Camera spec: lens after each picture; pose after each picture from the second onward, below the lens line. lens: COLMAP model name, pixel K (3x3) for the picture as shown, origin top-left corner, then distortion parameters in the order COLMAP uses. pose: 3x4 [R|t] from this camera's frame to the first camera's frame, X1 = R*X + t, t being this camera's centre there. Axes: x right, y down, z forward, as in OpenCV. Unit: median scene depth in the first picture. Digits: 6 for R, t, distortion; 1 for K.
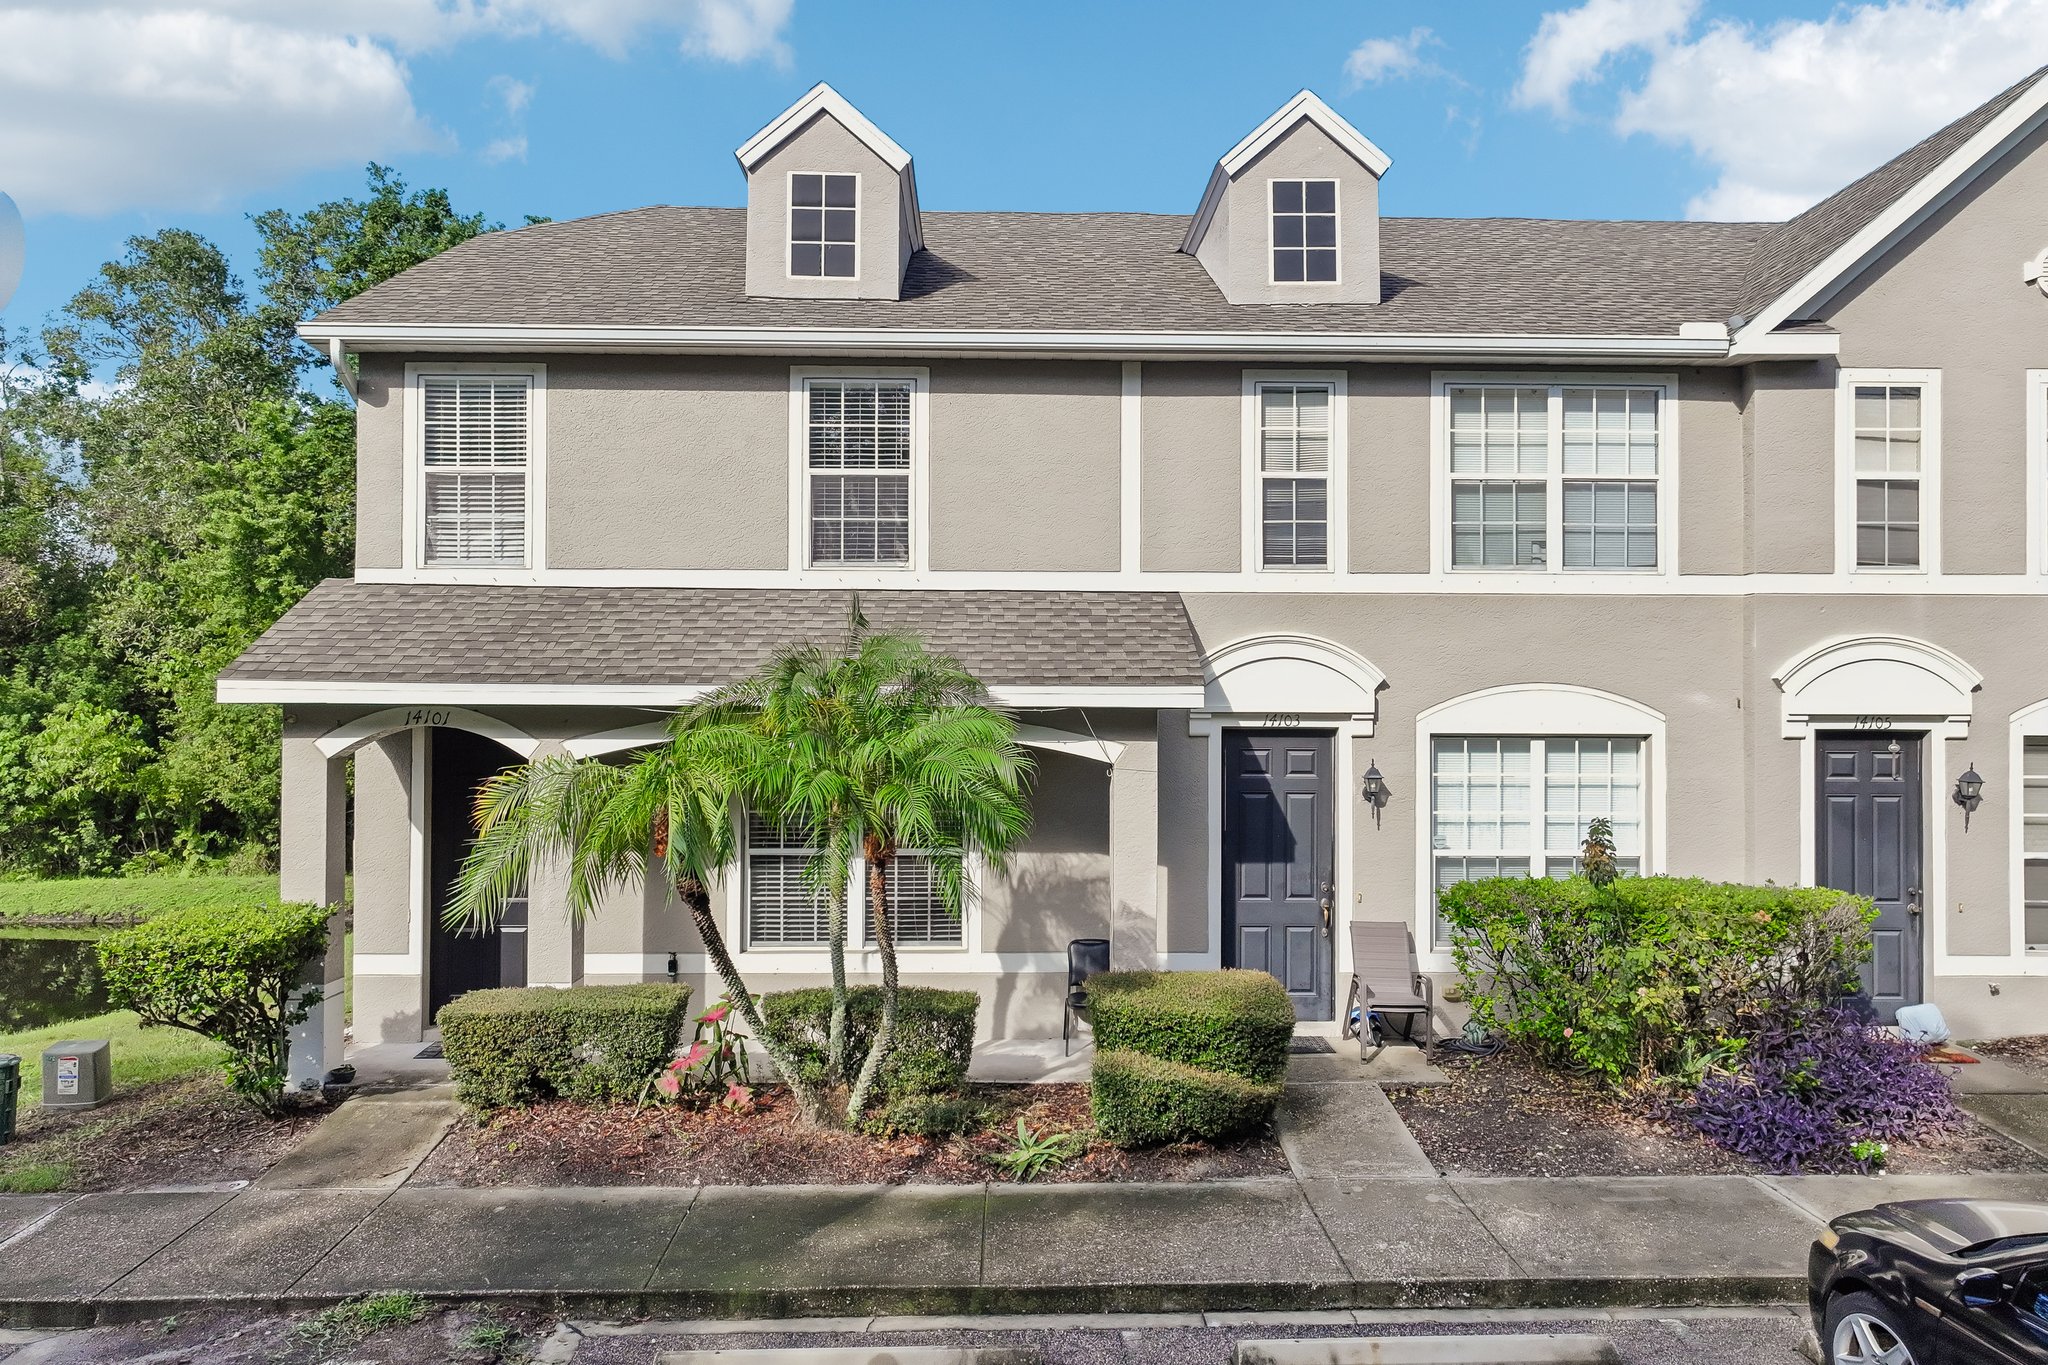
lens RADIAL K [[1432.5, 0, 1031.7], [0, 1432.5, 685.7], [0, 0, 1]] dist [-0.002586, 0.015073]
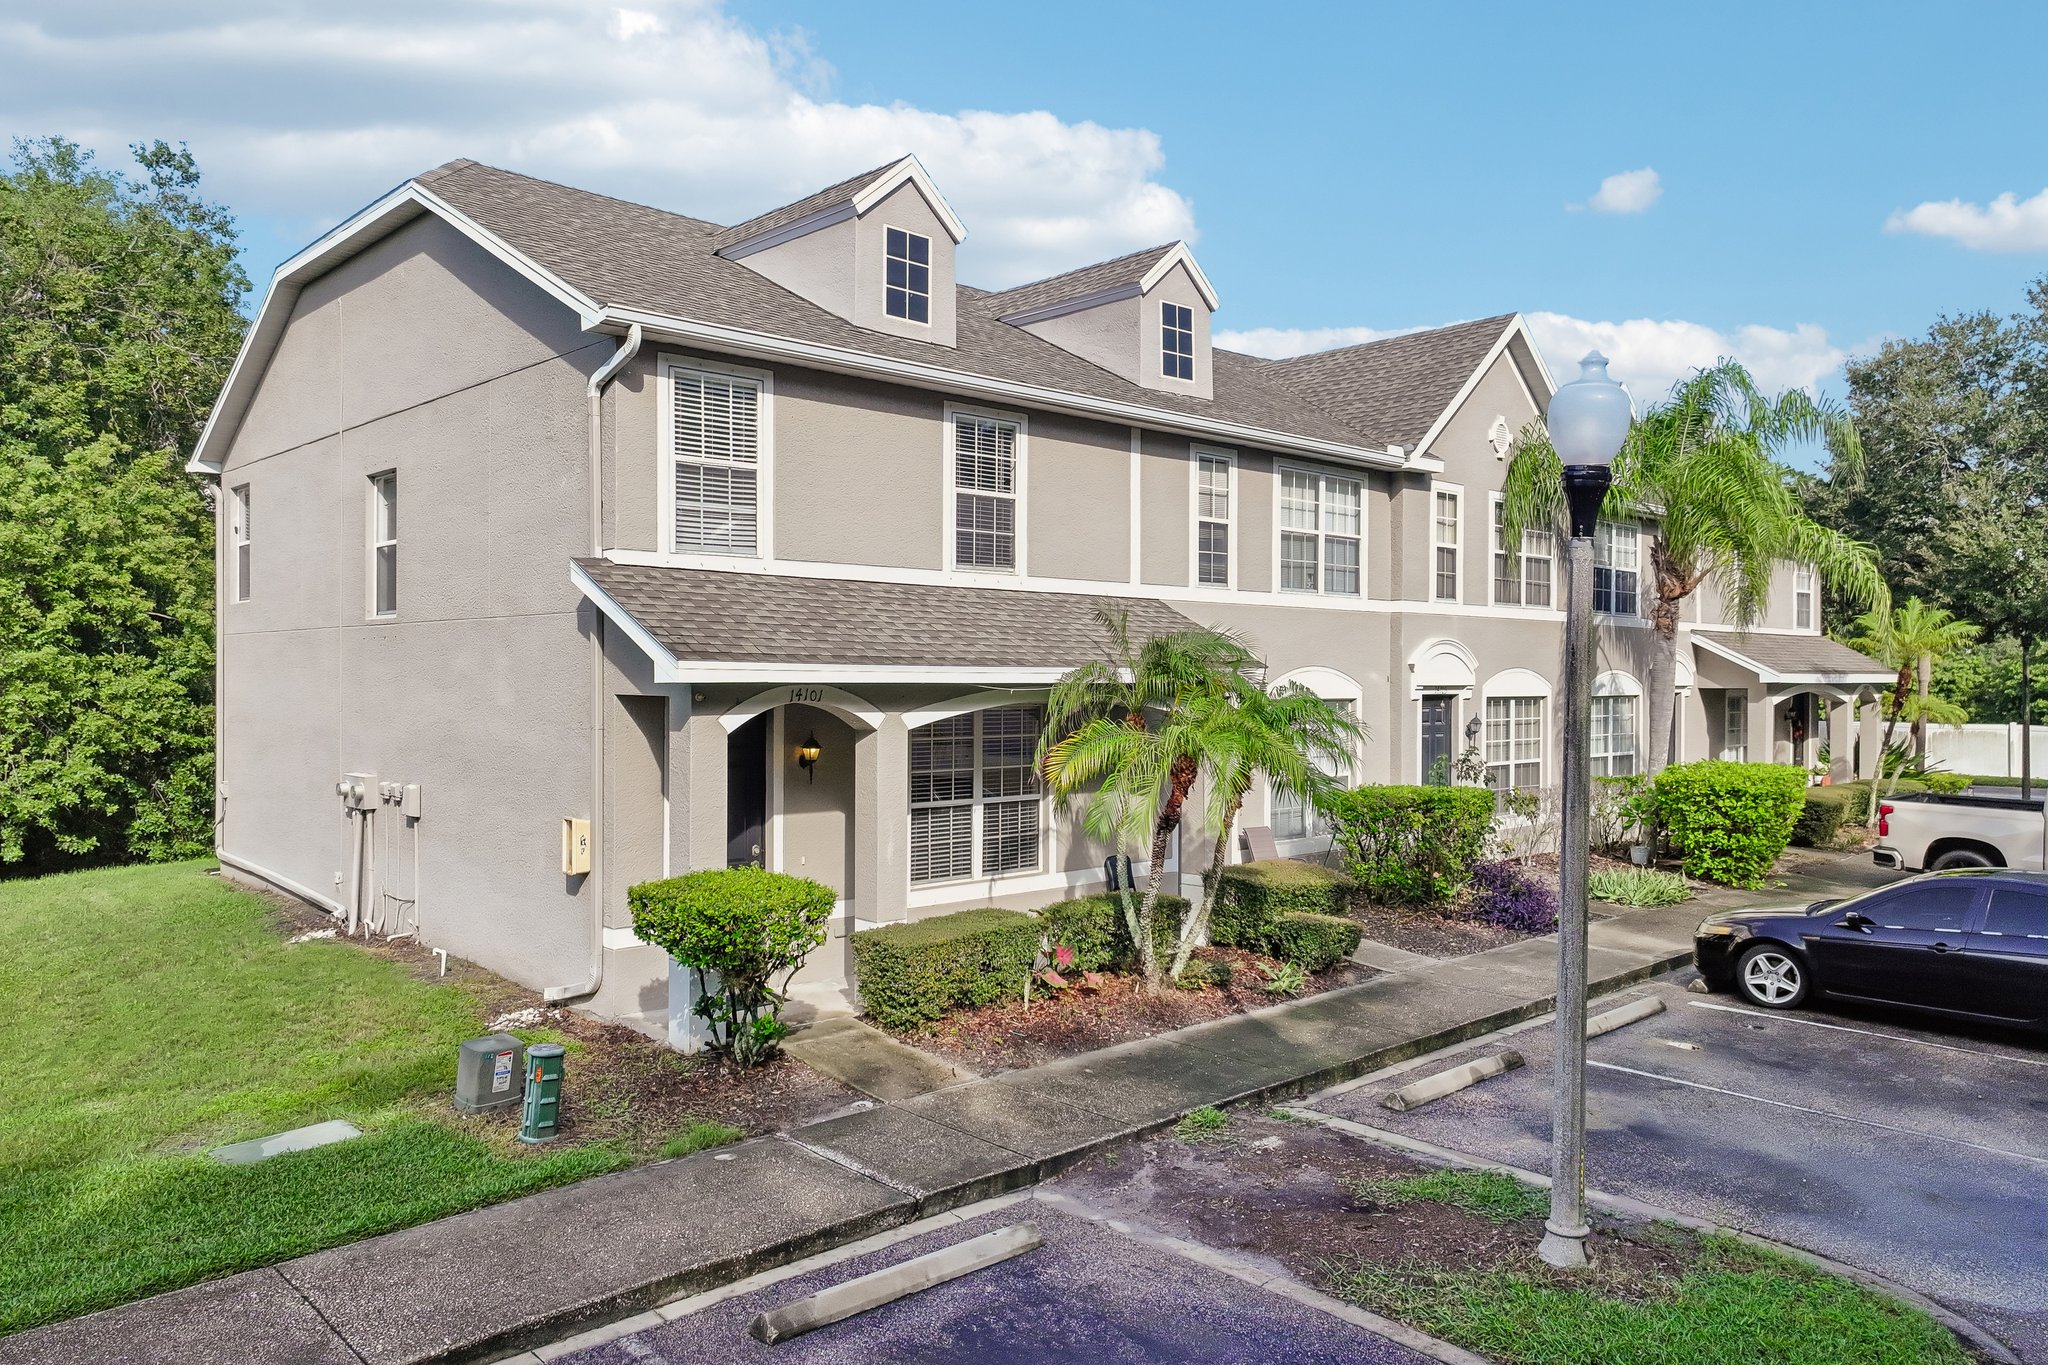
lens RADIAL K [[1432.5, 0, 1027.0], [0, 1432.5, 680.6], [0, 0, 1]] dist [-0.002586, 0.015073]
pose [[0.751314, -0.003376, 0.659937, -0.917370], [-0.007420, 0.999881, 0.013562, -0.004860], [-0.659904, -0.015086, 0.751199, 0.046615]]
